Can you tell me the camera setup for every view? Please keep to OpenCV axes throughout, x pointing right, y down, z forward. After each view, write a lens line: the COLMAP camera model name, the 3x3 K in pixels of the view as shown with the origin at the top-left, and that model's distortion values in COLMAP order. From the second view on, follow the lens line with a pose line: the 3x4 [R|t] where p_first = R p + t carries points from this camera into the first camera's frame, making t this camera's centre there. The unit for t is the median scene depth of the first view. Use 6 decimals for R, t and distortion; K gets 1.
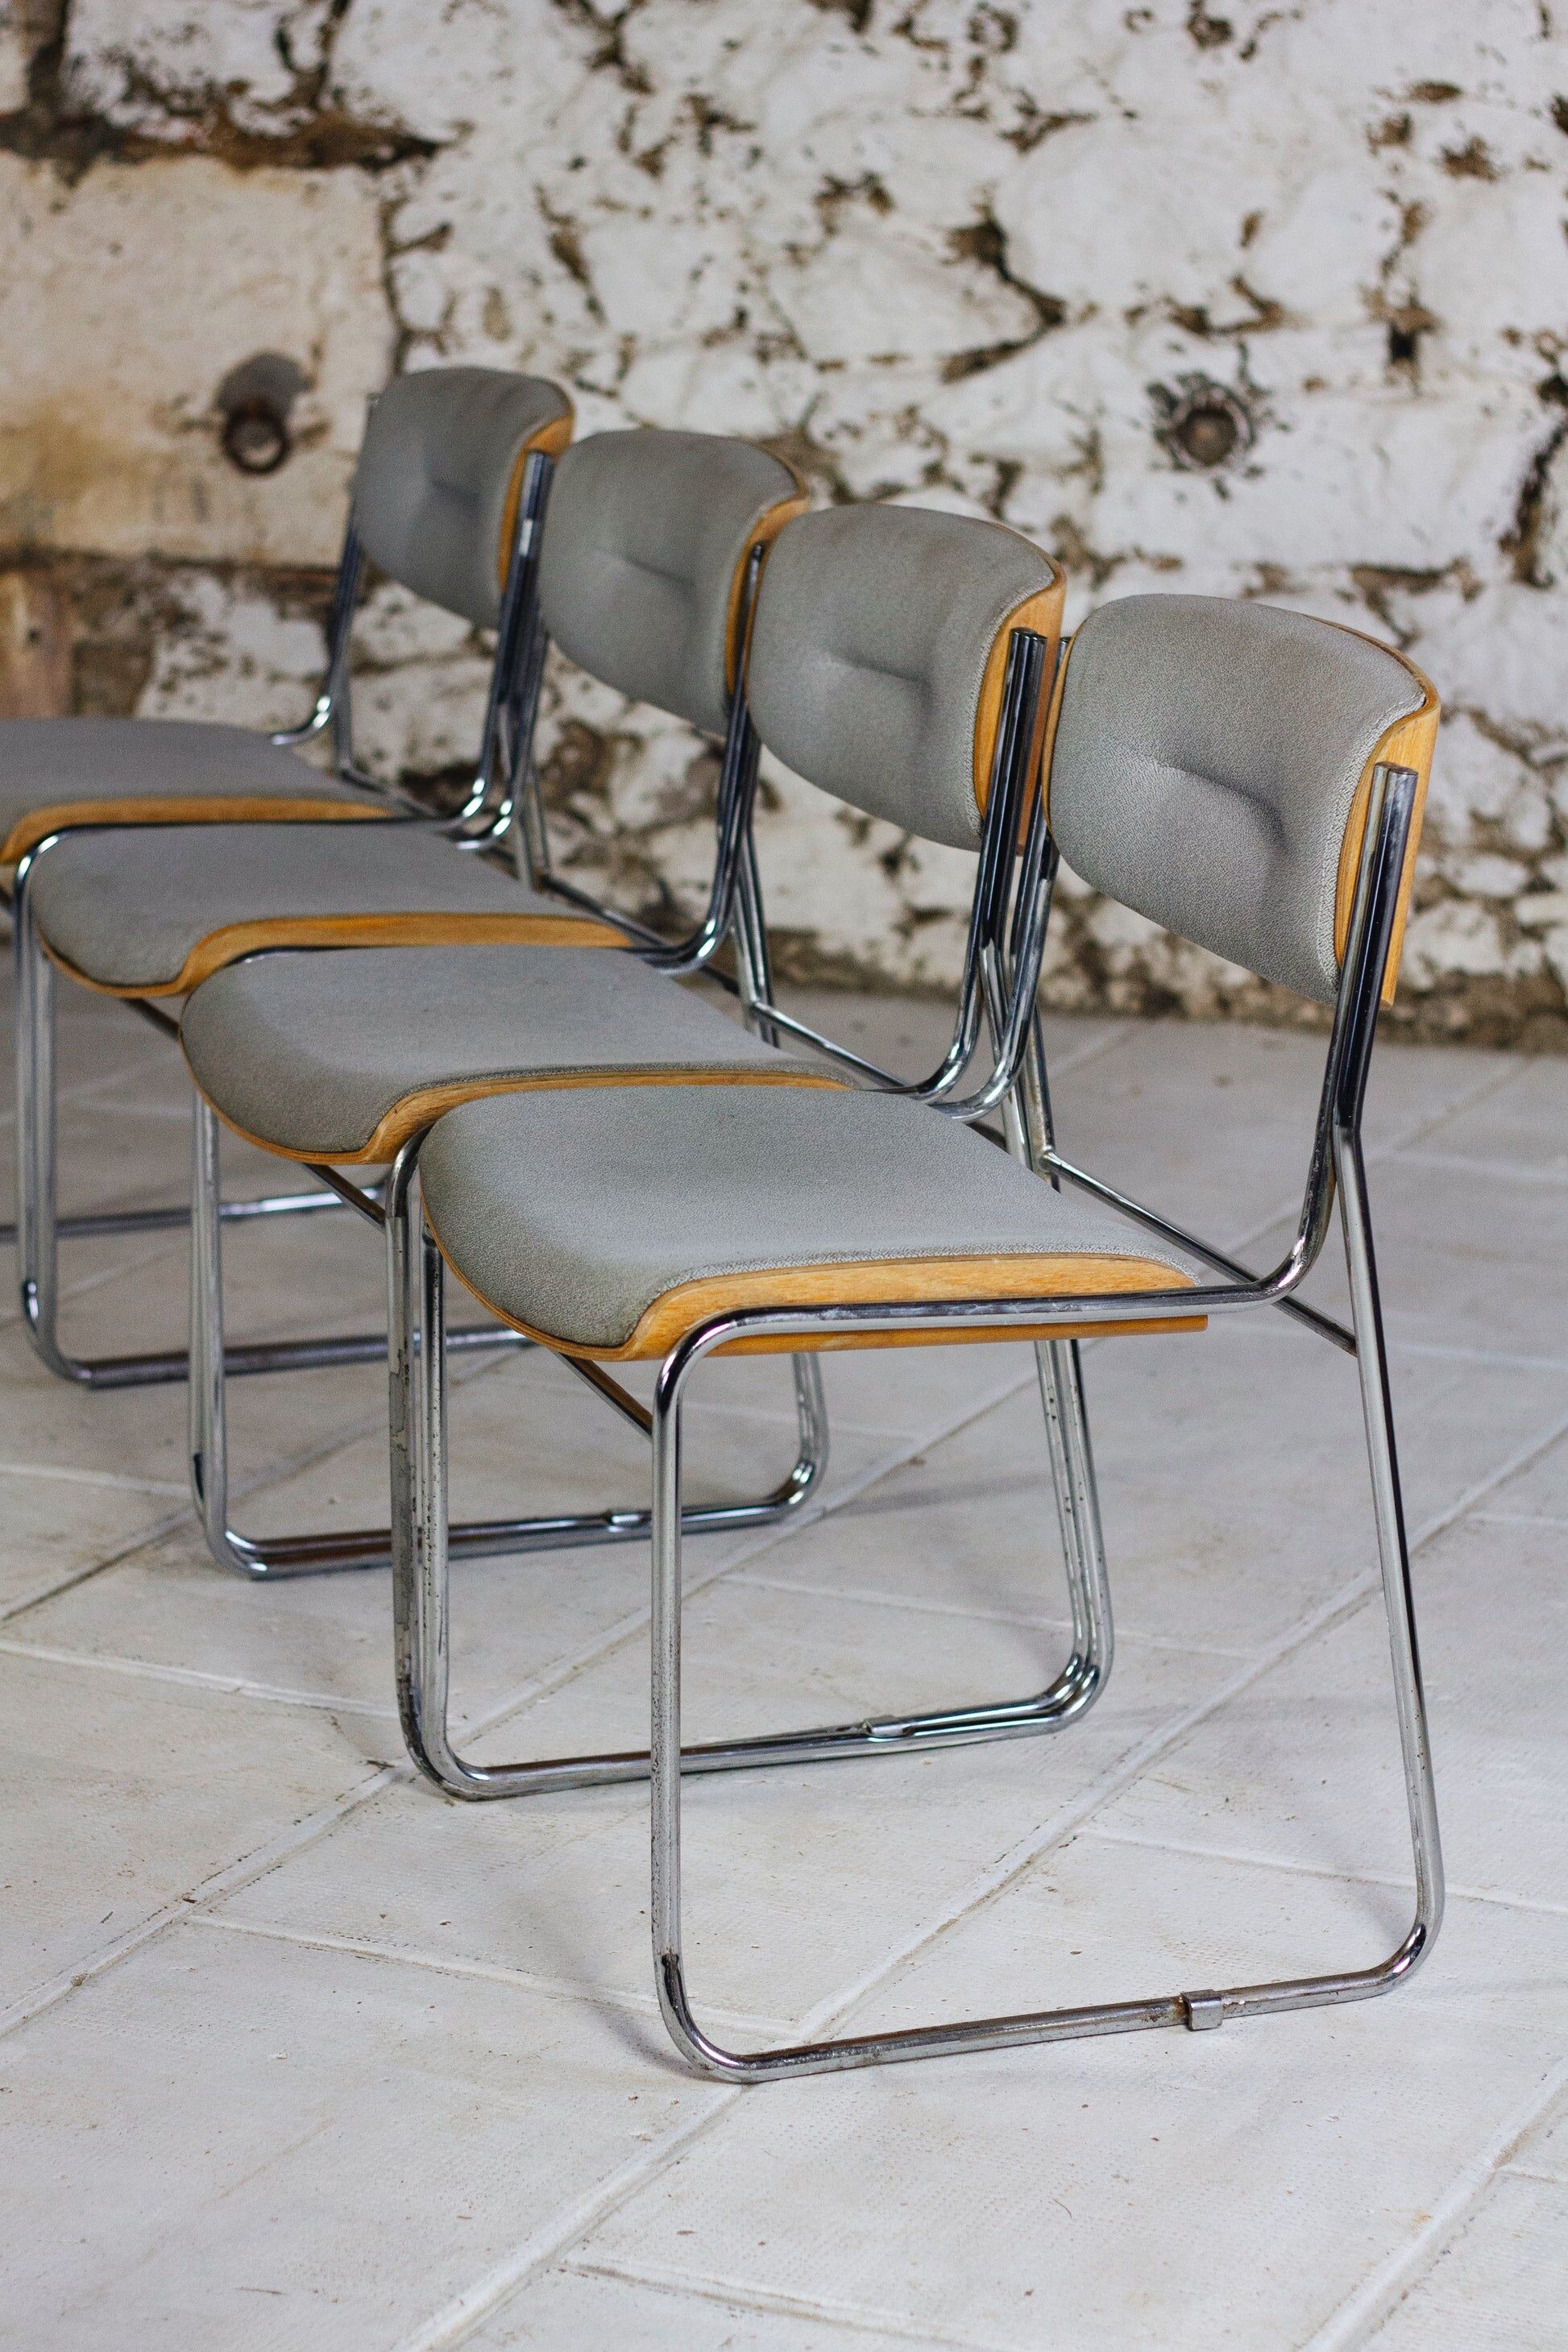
lens RADIAL K [[5715.5, 0, 784.0], [0, 5715.5, 1176.0], [0, 0, 1]] dist [-0.063912, -0.528033]
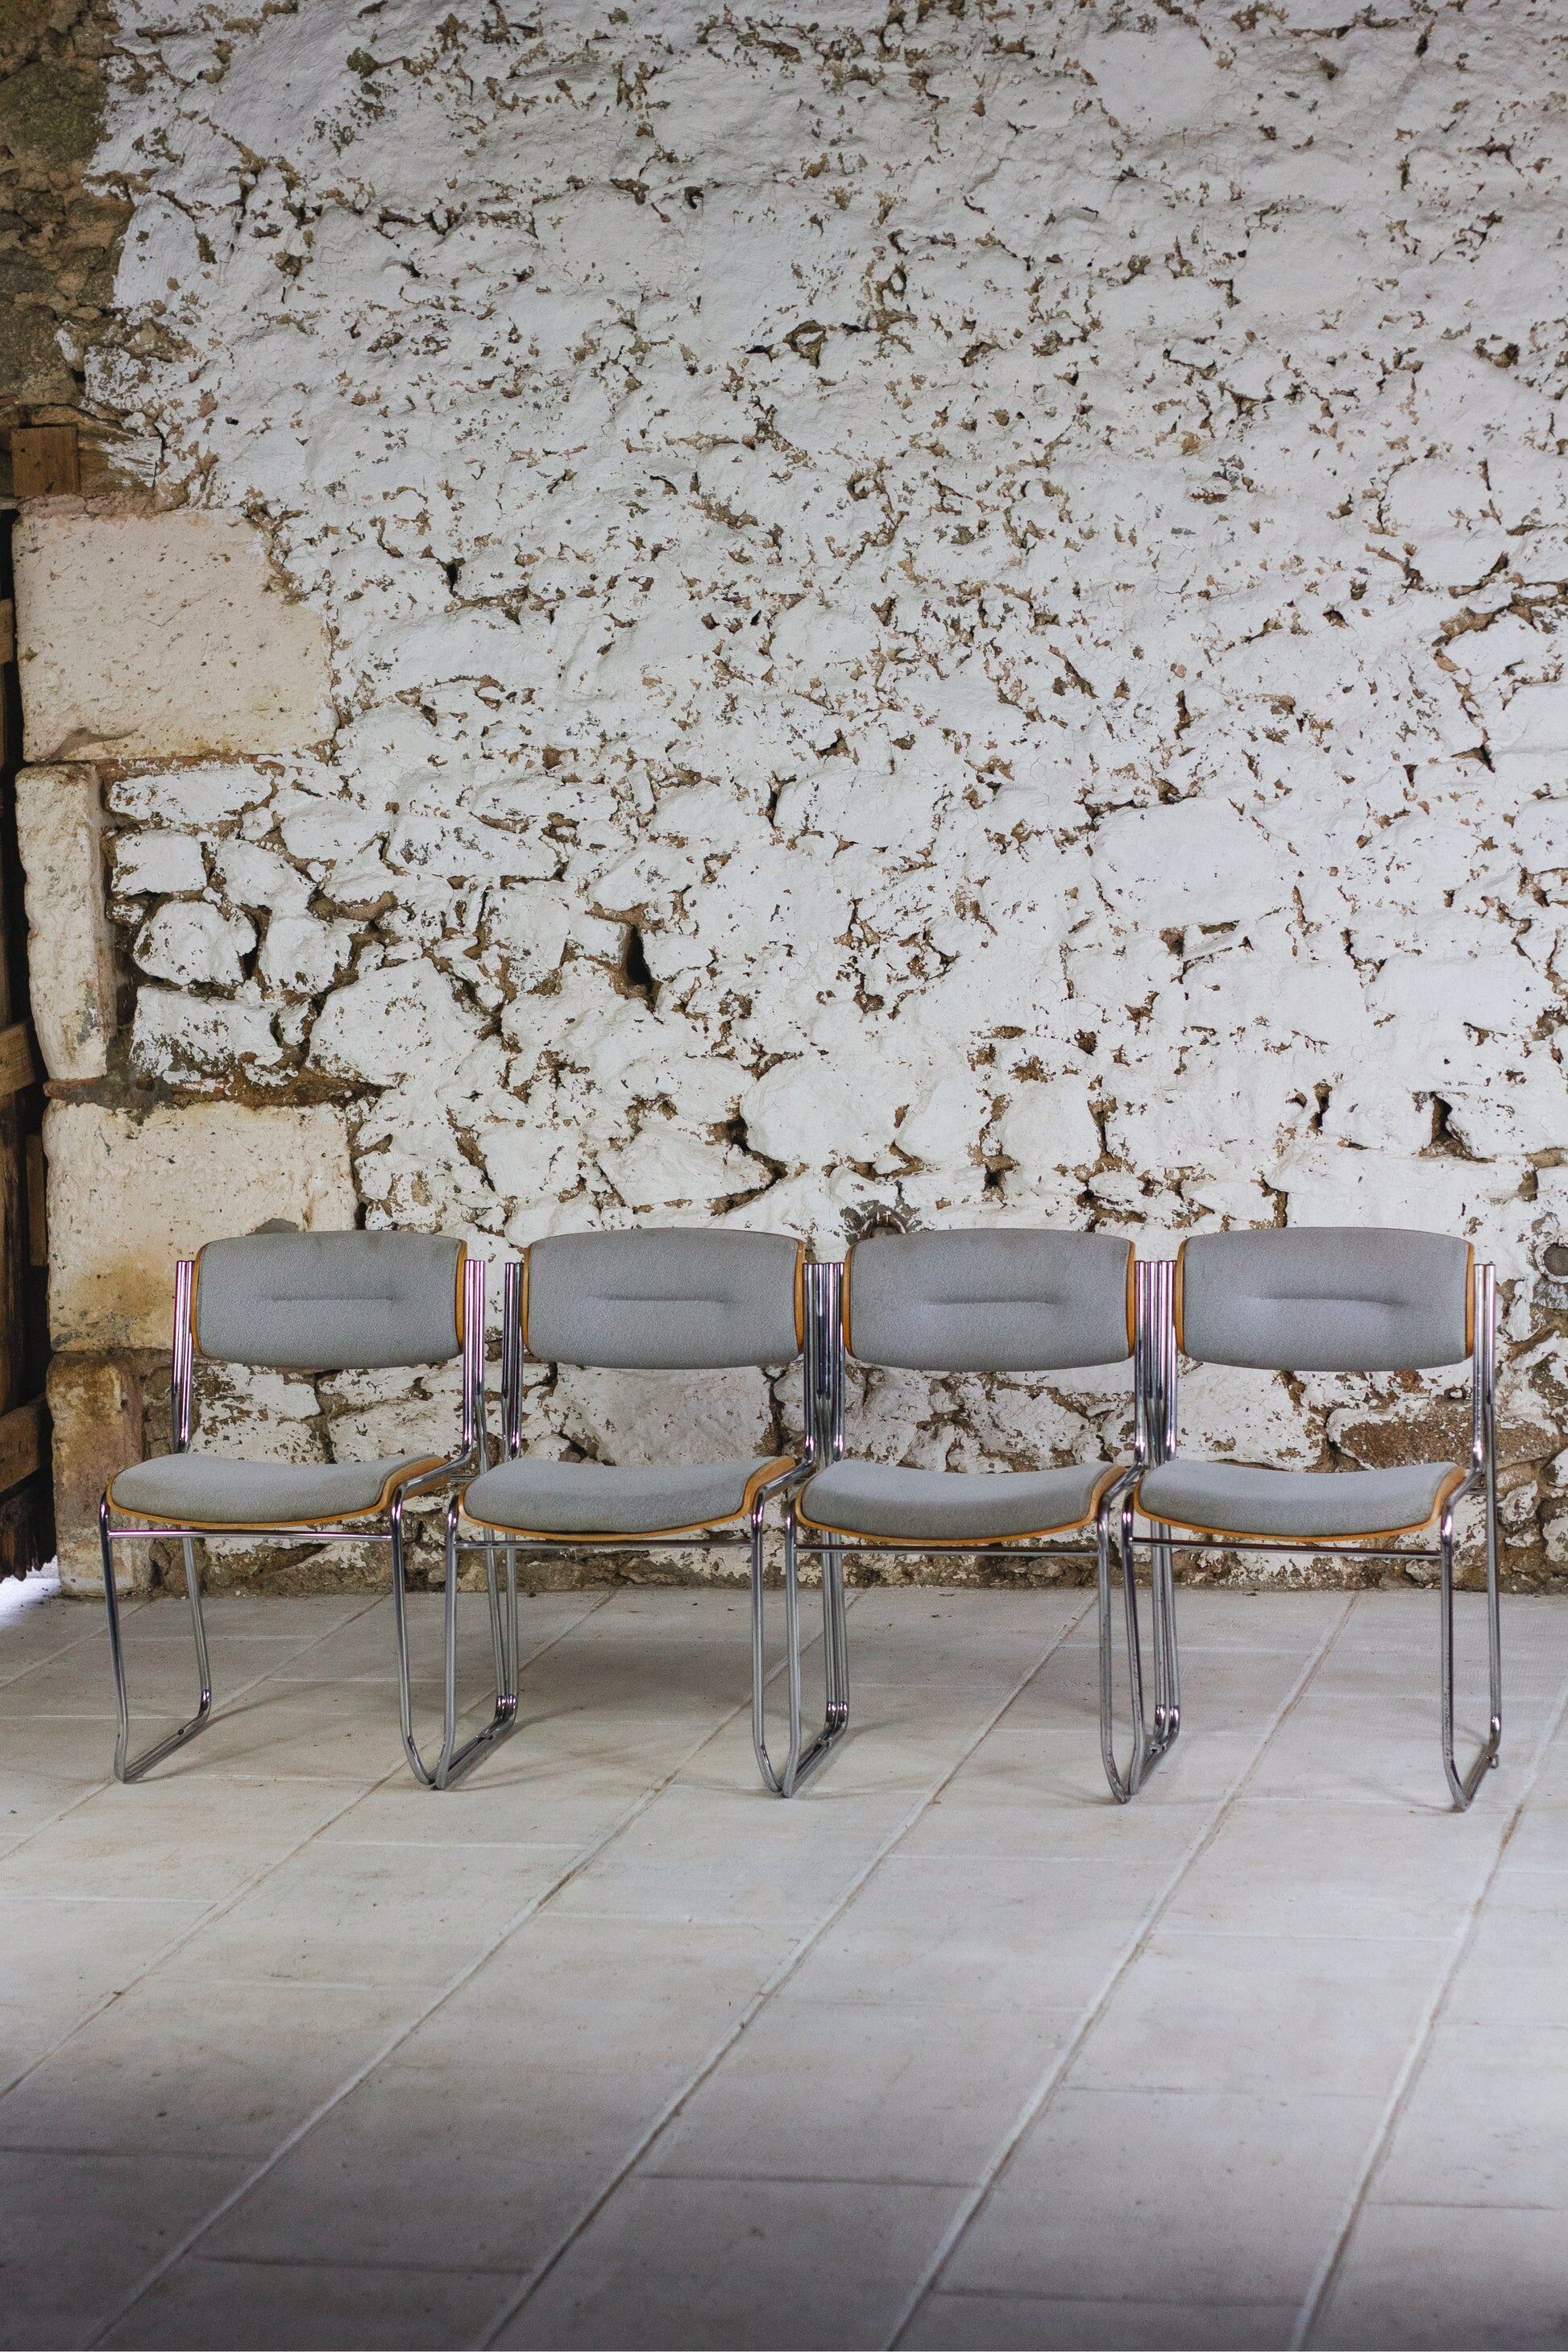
lens RADIAL K [[5541.6, 0, 780.6], [0, 5541.6, 1133.4], [0, 0, 1]] dist [-0.095526, -0.063940]
pose [[0.974168, -0.058884, 0.218014, -0.310503], [0.086472, 0.989092, -0.119244, 0.032798], [-0.208614, 0.135016, 0.968633, -0.587416]]
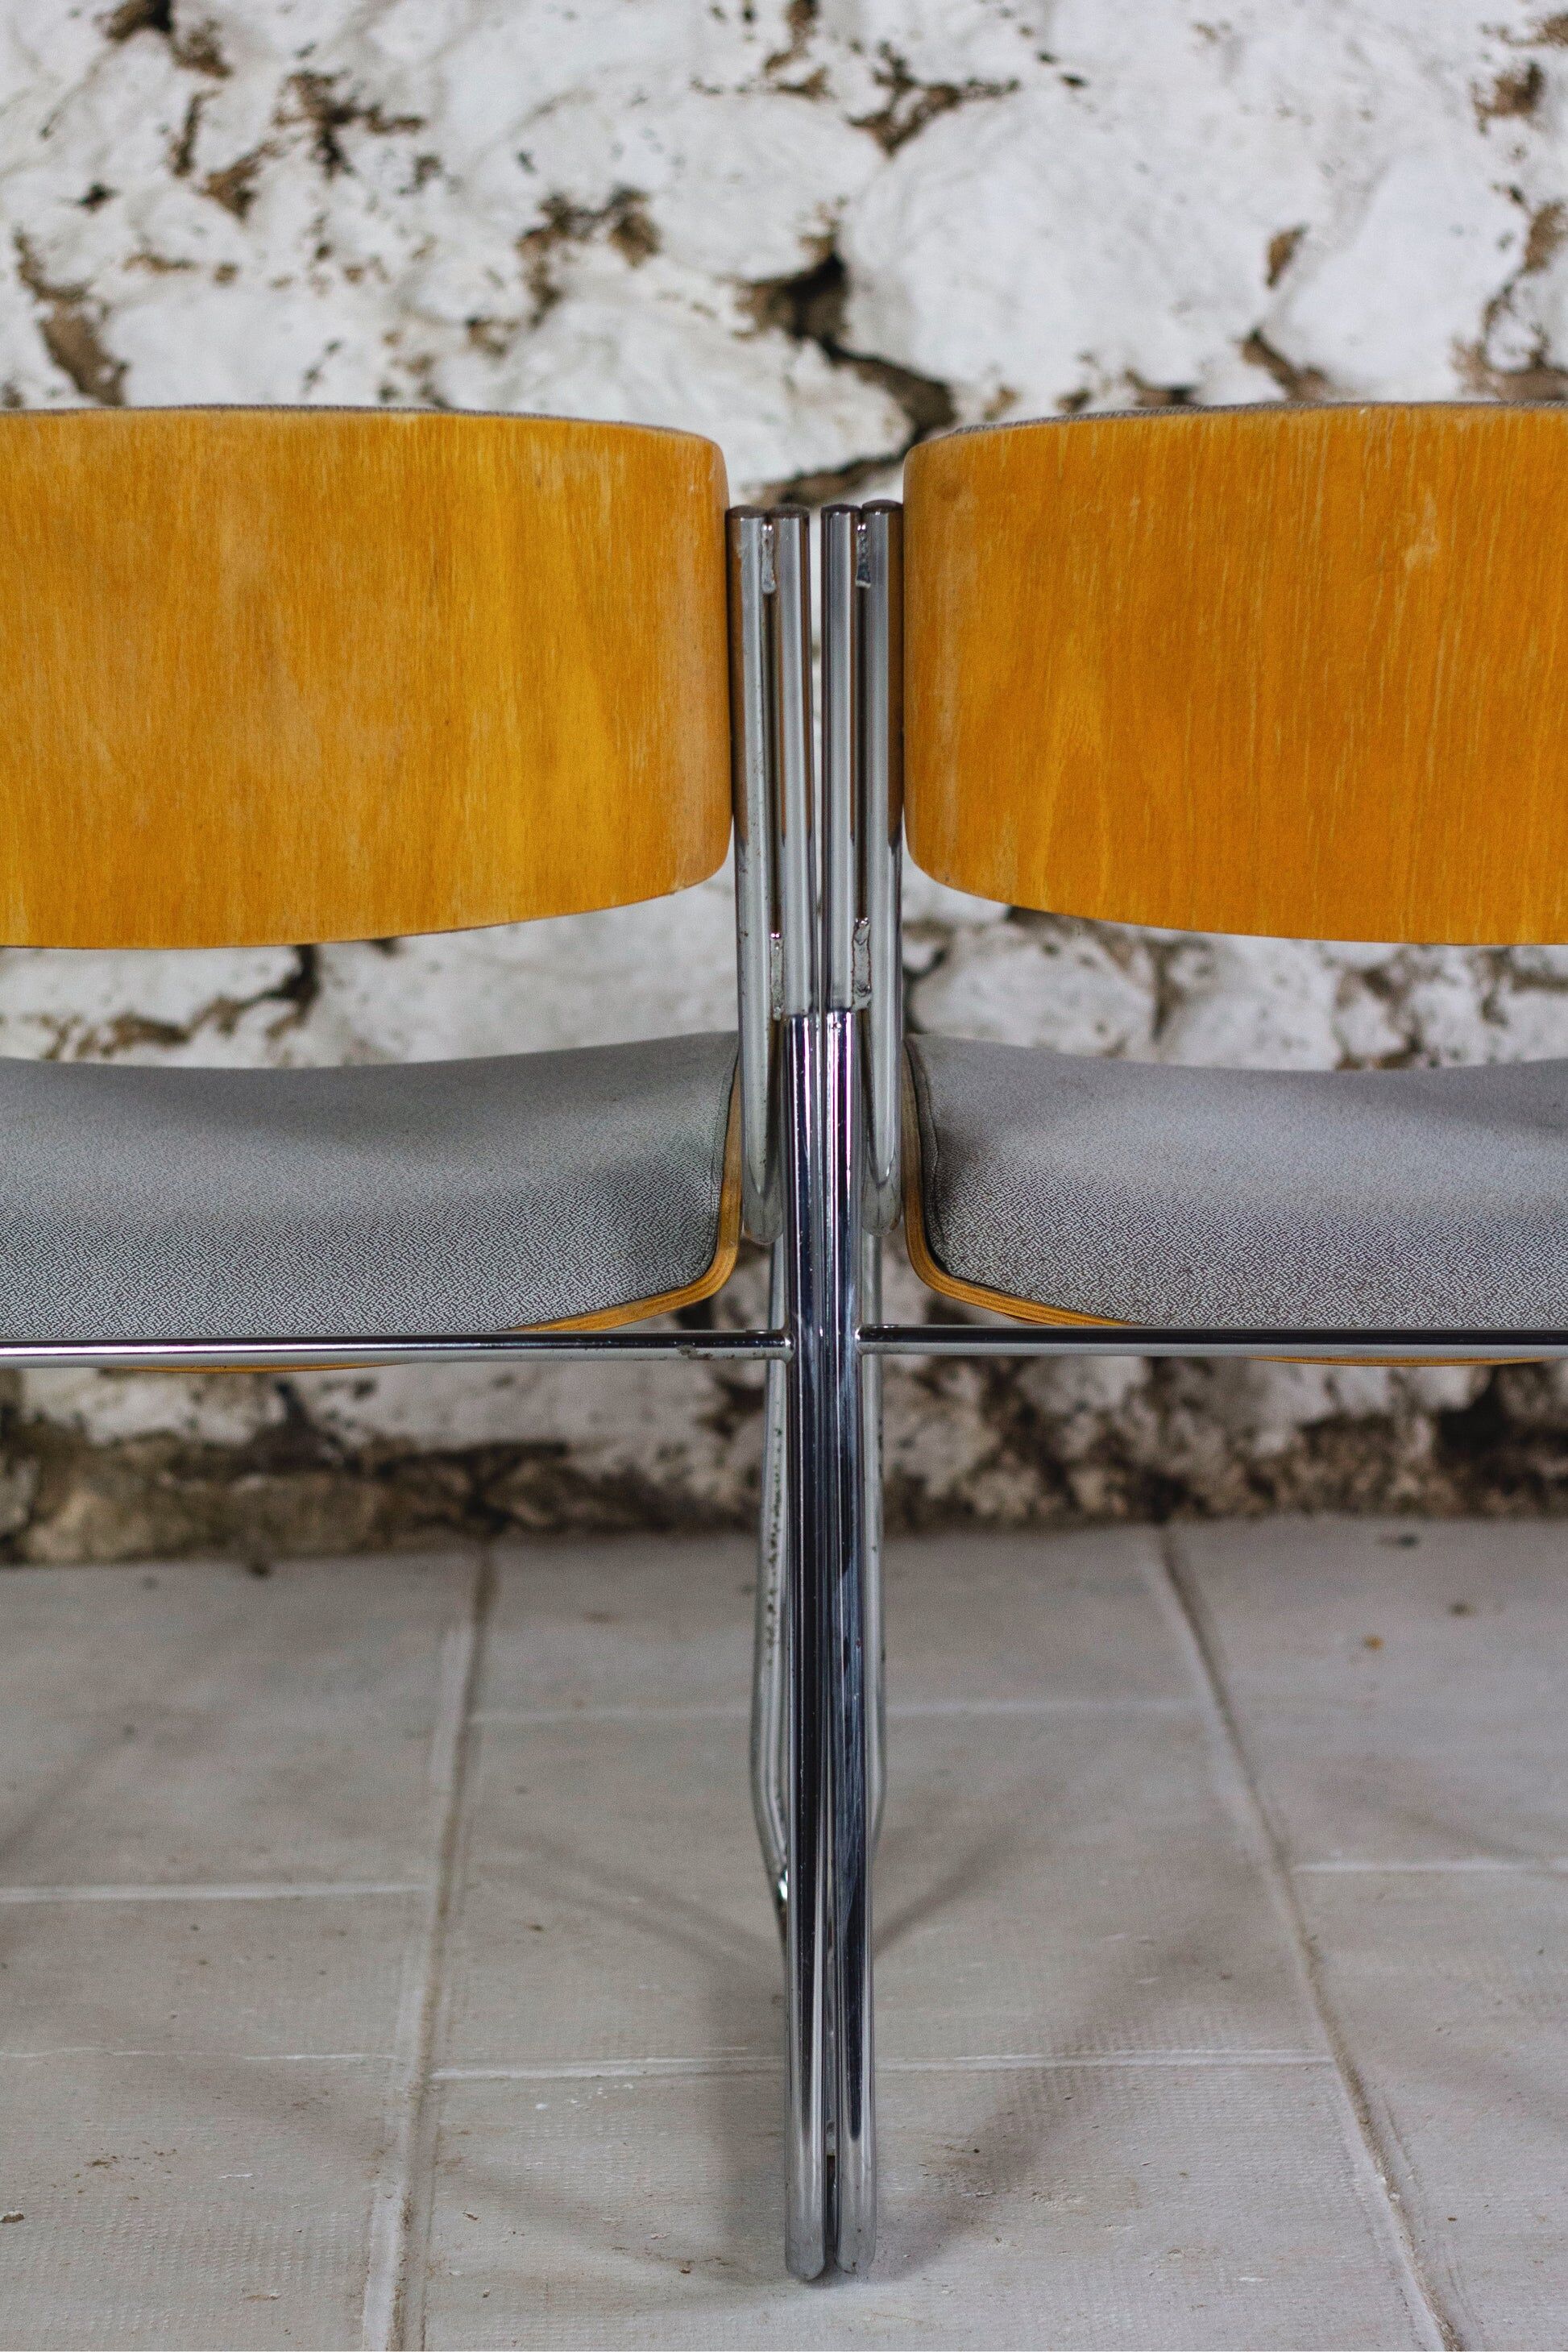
lens RADIAL K [[5715.5, 0, 784.0], [0, 5715.5, 1176.0], [0, 0, 1]] dist [-0.063912, -0.528033]
pose [[0.895784, -0.085259, 0.436235, -0.248357], [0.116556, 0.992145, -0.045432, -0.042504], [-0.428935, 0.091543, 0.898685, 0.461243]]
